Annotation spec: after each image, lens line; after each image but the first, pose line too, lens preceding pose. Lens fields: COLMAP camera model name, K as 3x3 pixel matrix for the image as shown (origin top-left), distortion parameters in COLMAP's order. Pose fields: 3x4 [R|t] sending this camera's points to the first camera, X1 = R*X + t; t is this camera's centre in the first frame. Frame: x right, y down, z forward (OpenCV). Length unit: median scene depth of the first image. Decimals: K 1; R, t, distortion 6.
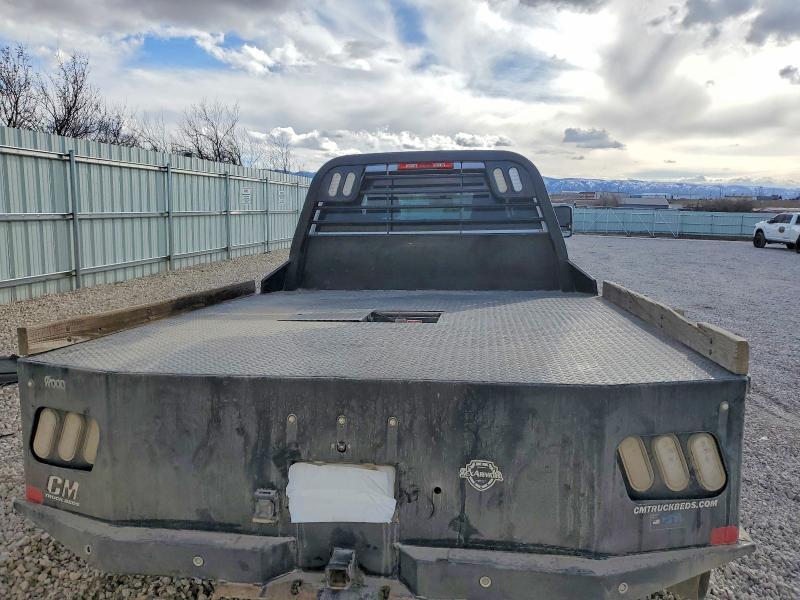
lens RADIAL K [[630.0, 0, 400.0], [0, 630.0, 300.0], [0, 0, 1]] dist [0.000788, 0.006467]
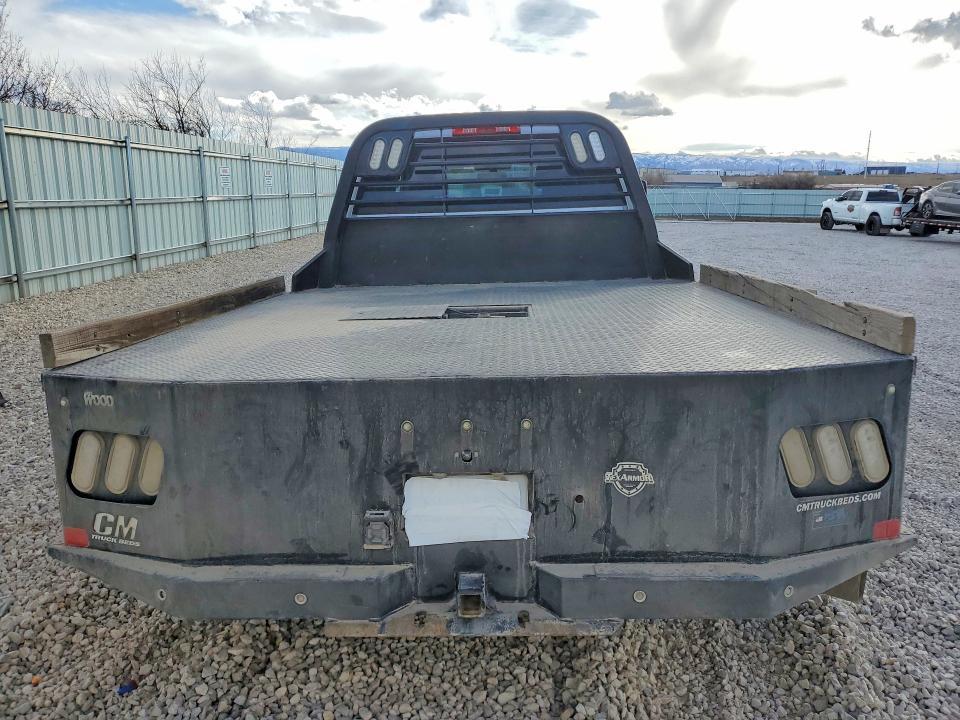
lens RADIAL K [[749.7, 0, 480.0], [0, 749.7, 360.0], [0, 0, 1]] dist [0.006783, 0.001682]
pose [[0.994012, -0.038830, 0.102140, -0.155766], [0.031116, 0.996617, 0.076063, 0.022999], [-0.104748, -0.072429, 0.991858, -0.002832]]
